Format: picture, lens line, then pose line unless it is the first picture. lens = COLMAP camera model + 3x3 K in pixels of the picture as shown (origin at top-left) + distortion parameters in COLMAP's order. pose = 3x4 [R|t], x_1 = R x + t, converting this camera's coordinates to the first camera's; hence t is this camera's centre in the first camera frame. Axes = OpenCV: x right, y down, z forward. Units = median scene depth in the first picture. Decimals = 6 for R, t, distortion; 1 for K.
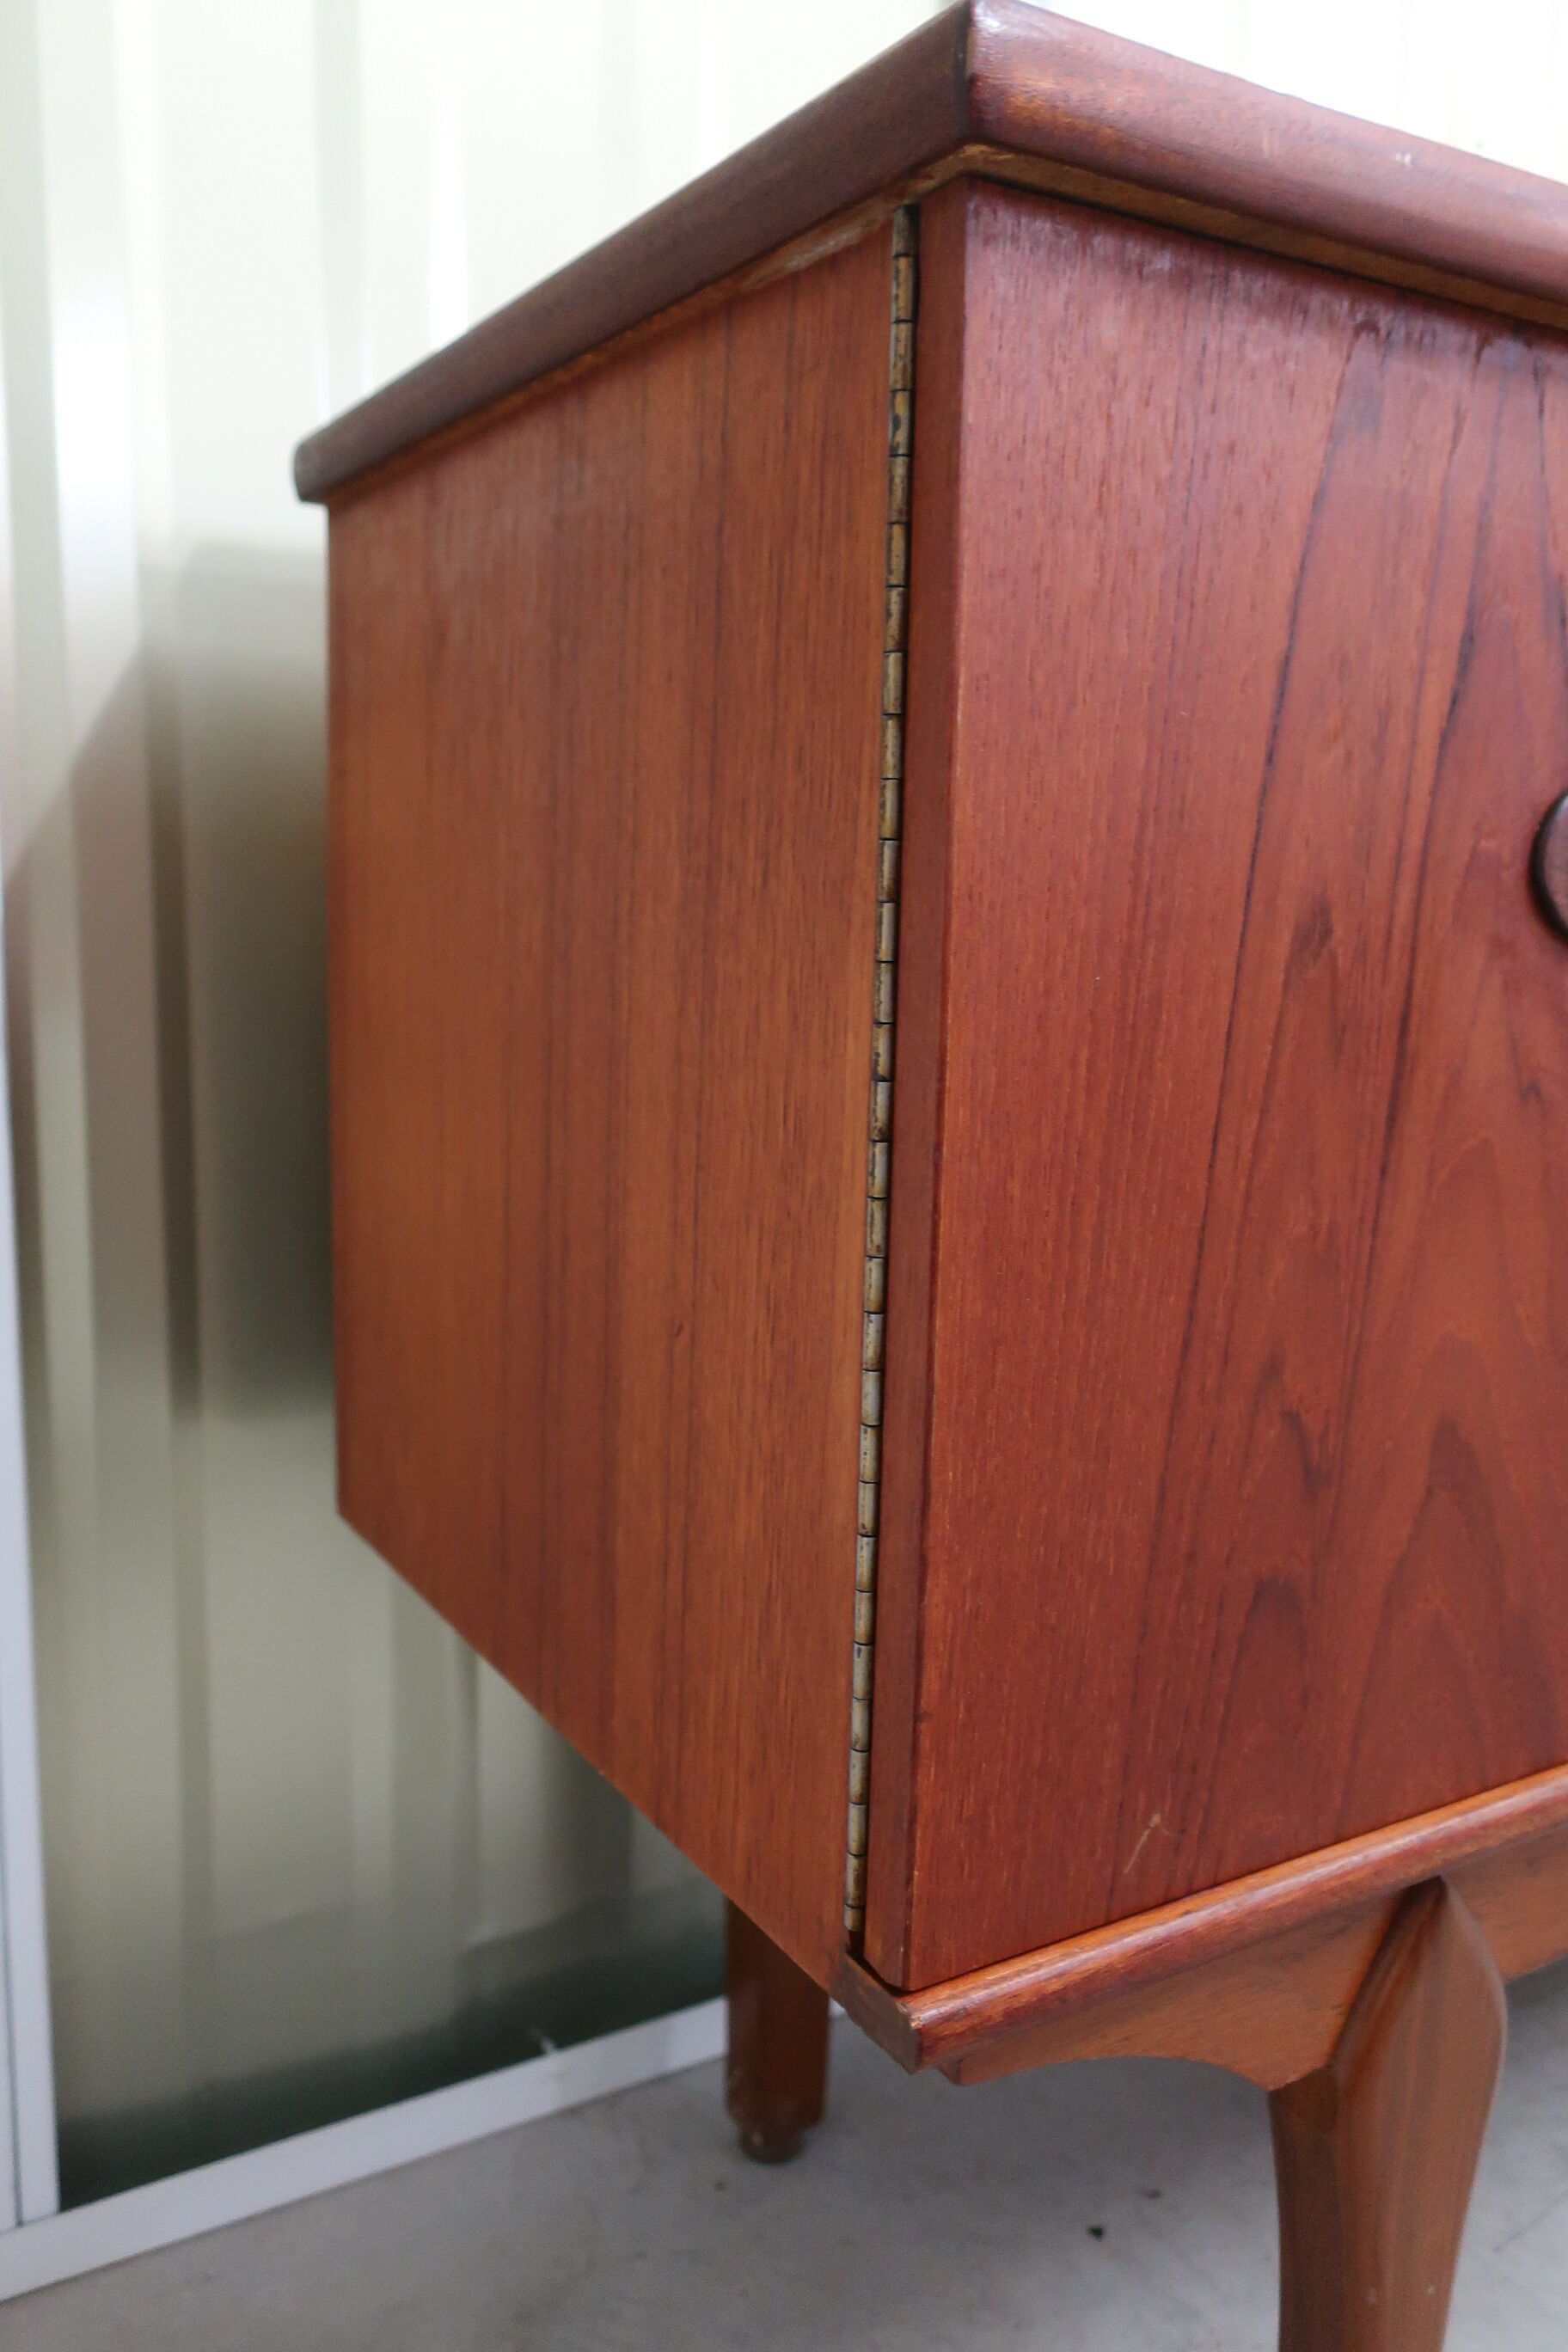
lens RADIAL K [[1868.5, 0, 783.3], [0, 1868.5, 1168.4], [0, 0, 1]] dist [-0.001112, 0.009626]
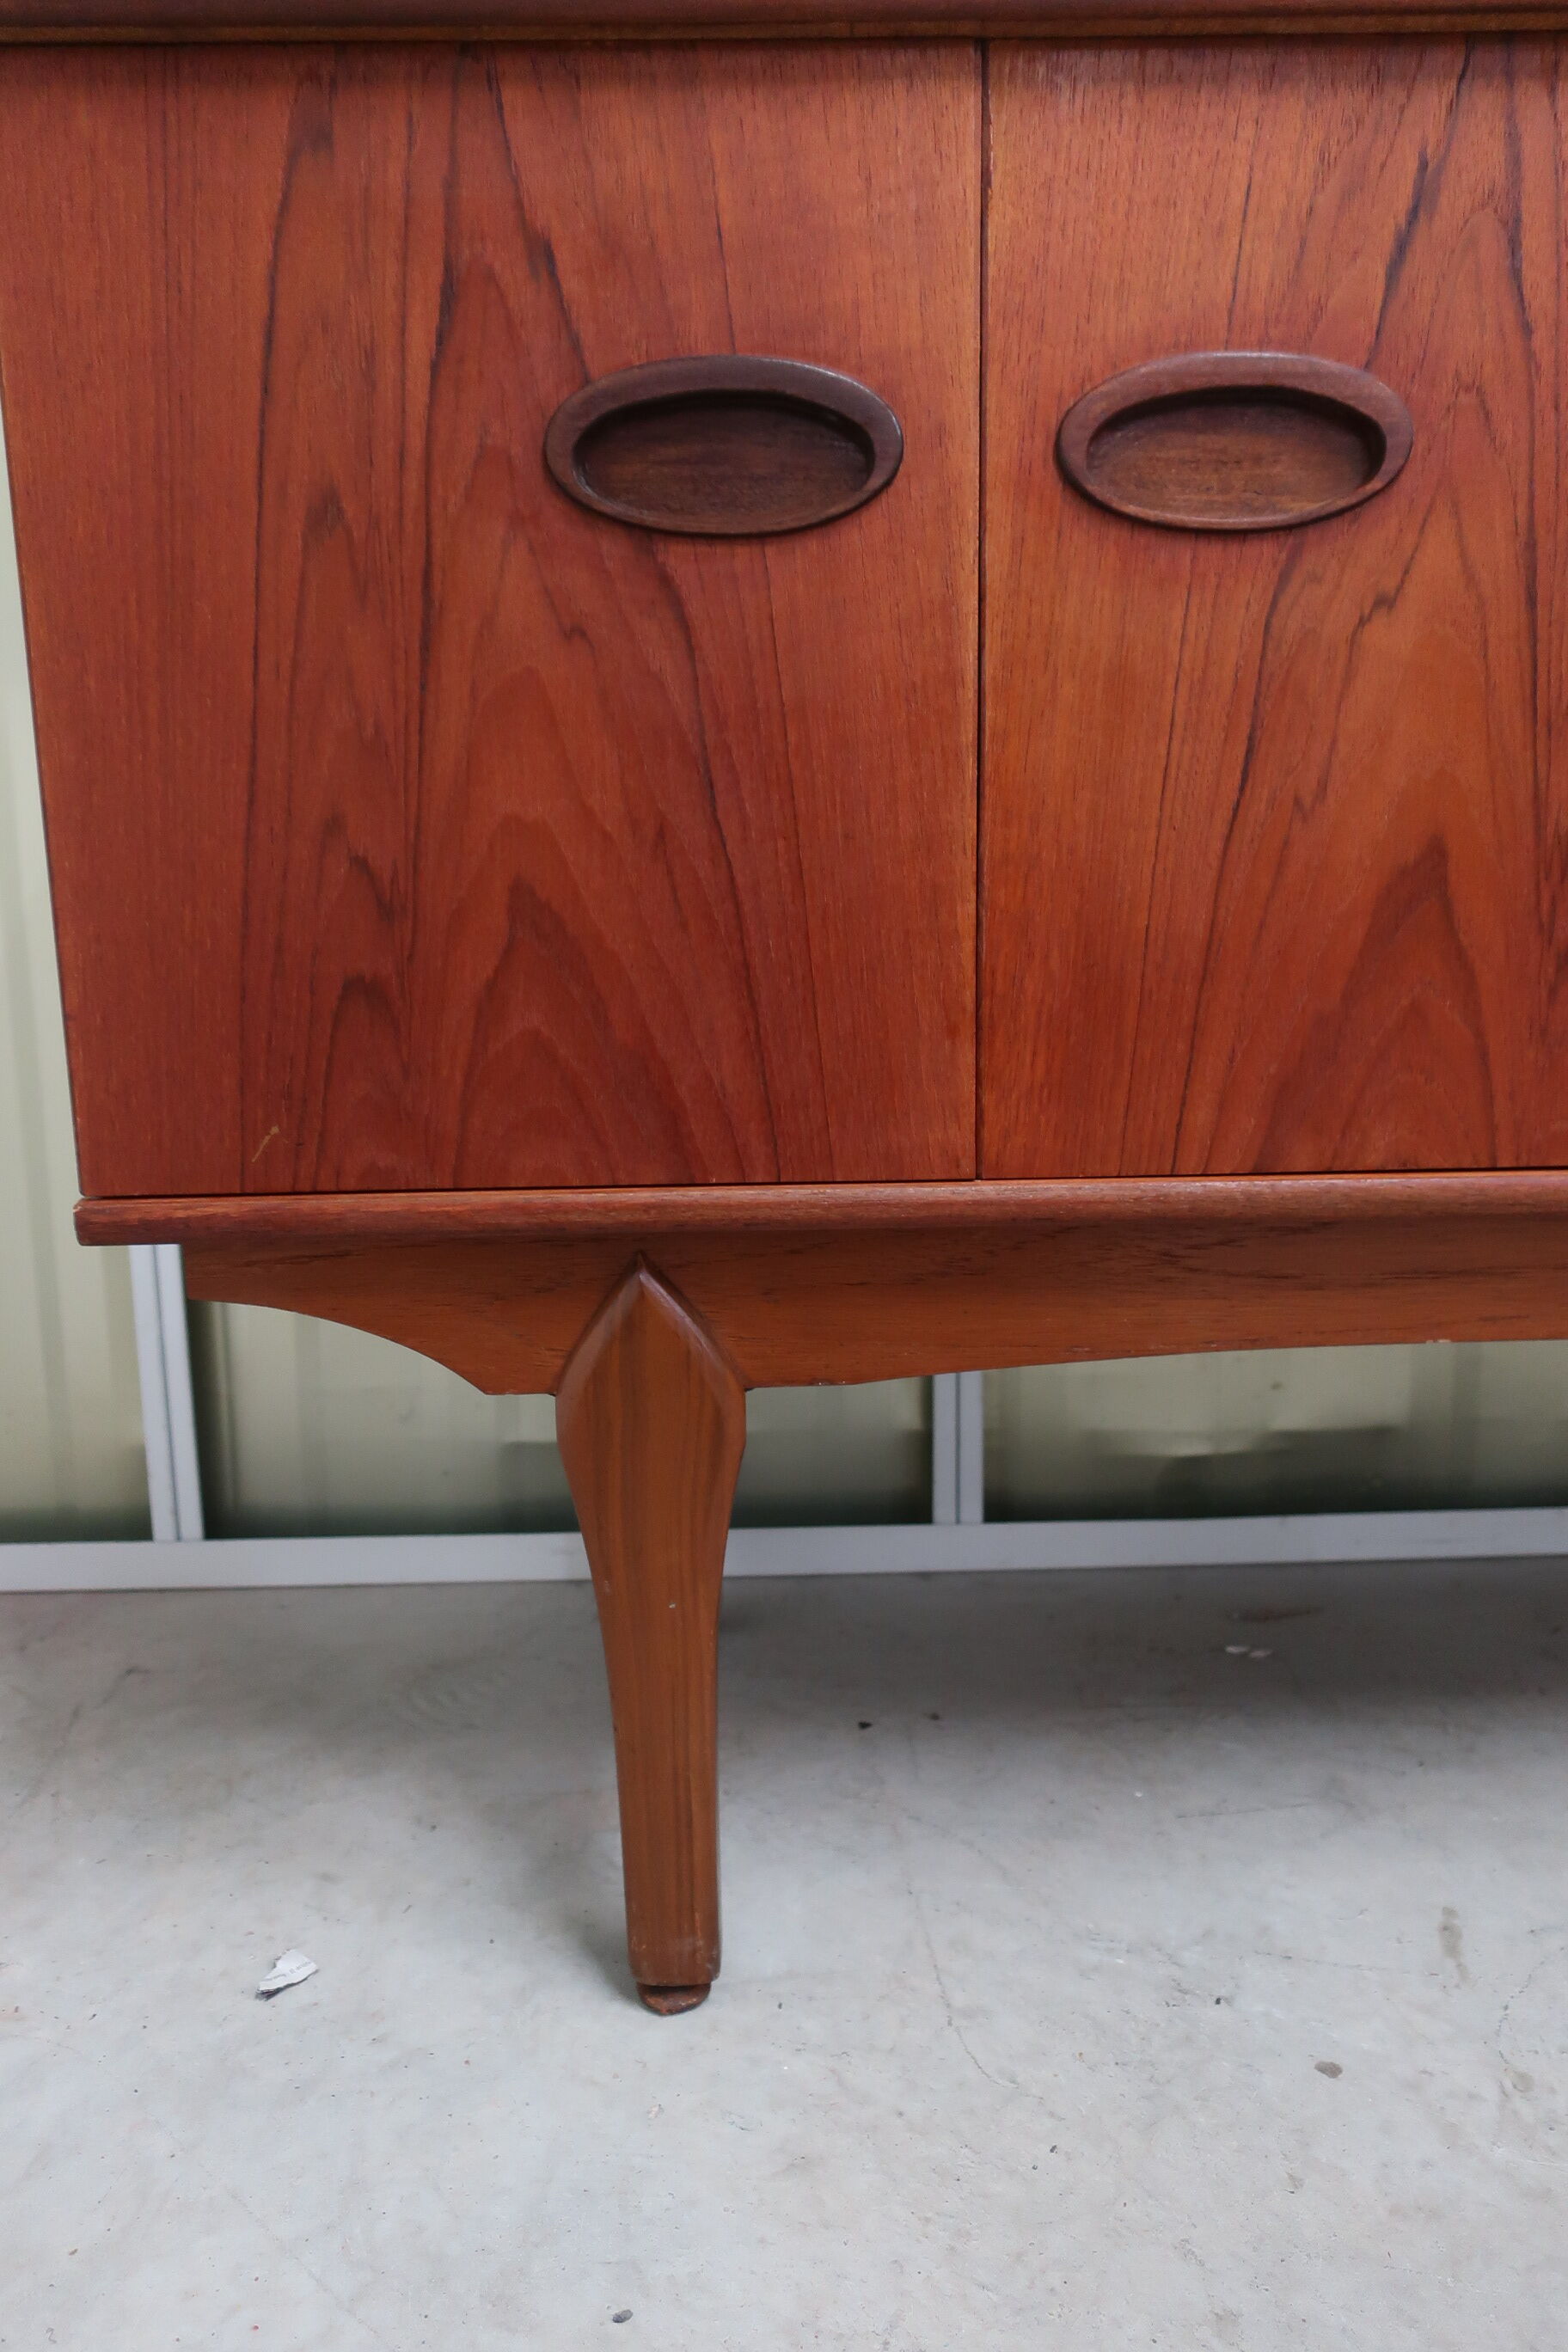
lens RADIAL K [[1868.5, 0, 780.2], [0, 1868.5, 1181.7], [0, 0, 1]] dist [-0.001112, 0.009626]
pose [[0.865768, 0.070064, -0.495518, 1.319314], [-0.043813, 0.996961, 0.064415, 0.279113], [0.498525, -0.034058, 0.866206, -0.103482]]
